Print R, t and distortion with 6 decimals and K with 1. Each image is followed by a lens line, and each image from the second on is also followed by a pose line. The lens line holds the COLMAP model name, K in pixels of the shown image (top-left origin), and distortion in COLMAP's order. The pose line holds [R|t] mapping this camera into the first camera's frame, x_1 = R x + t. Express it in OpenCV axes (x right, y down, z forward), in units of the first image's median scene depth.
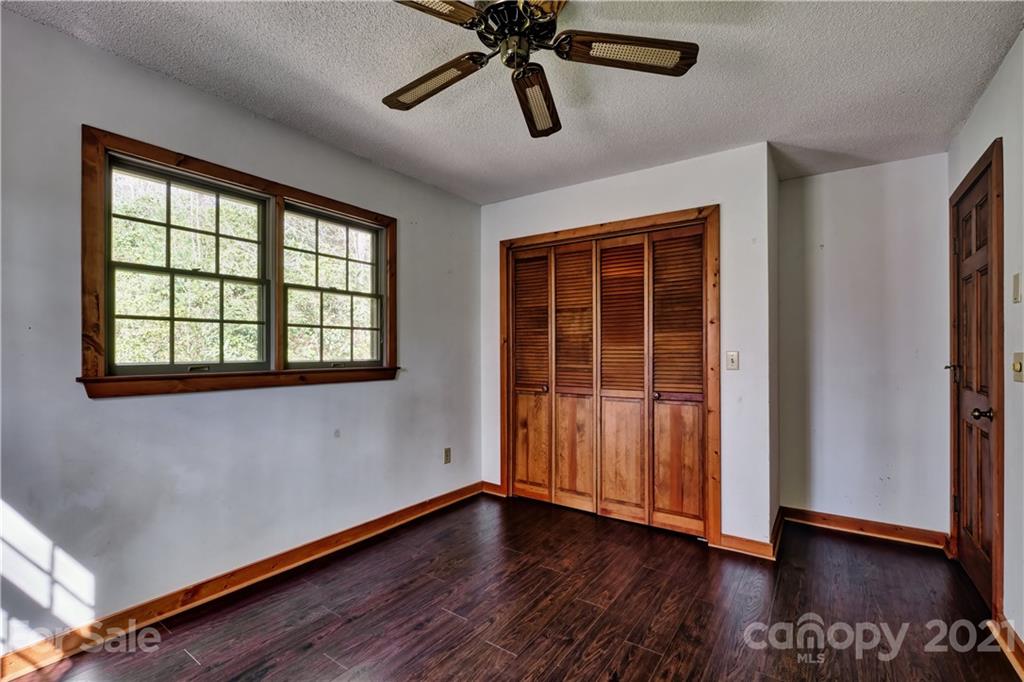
lens RADIAL K [[461.3, 0, 503.6], [0, 461.3, 343.1], [0, 0, 1]] dist [0.003931, -0.000168]
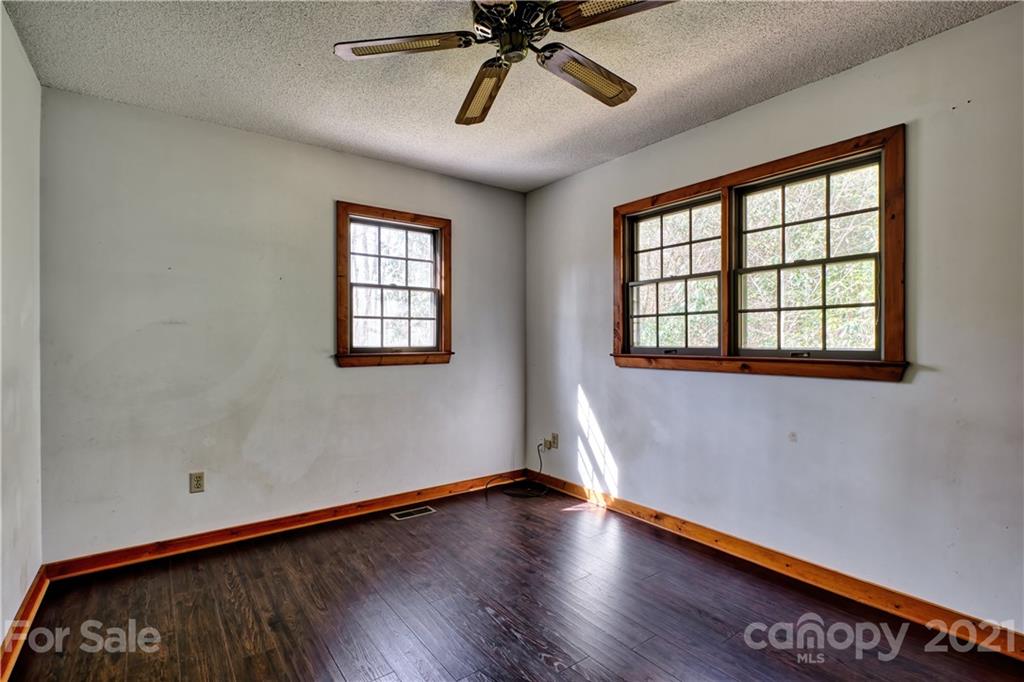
lens RADIAL K [[461.3, 0, 508.7], [0, 461.3, 338.0], [0, 0, 1]] dist [0.003931, -0.000168]
pose [[-0.287269, -0.001323, -0.957849, 0.625640], [0.021512, 0.999738, -0.007832, 0.014434], [0.957608, -0.022855, -0.287165, 0.805909]]
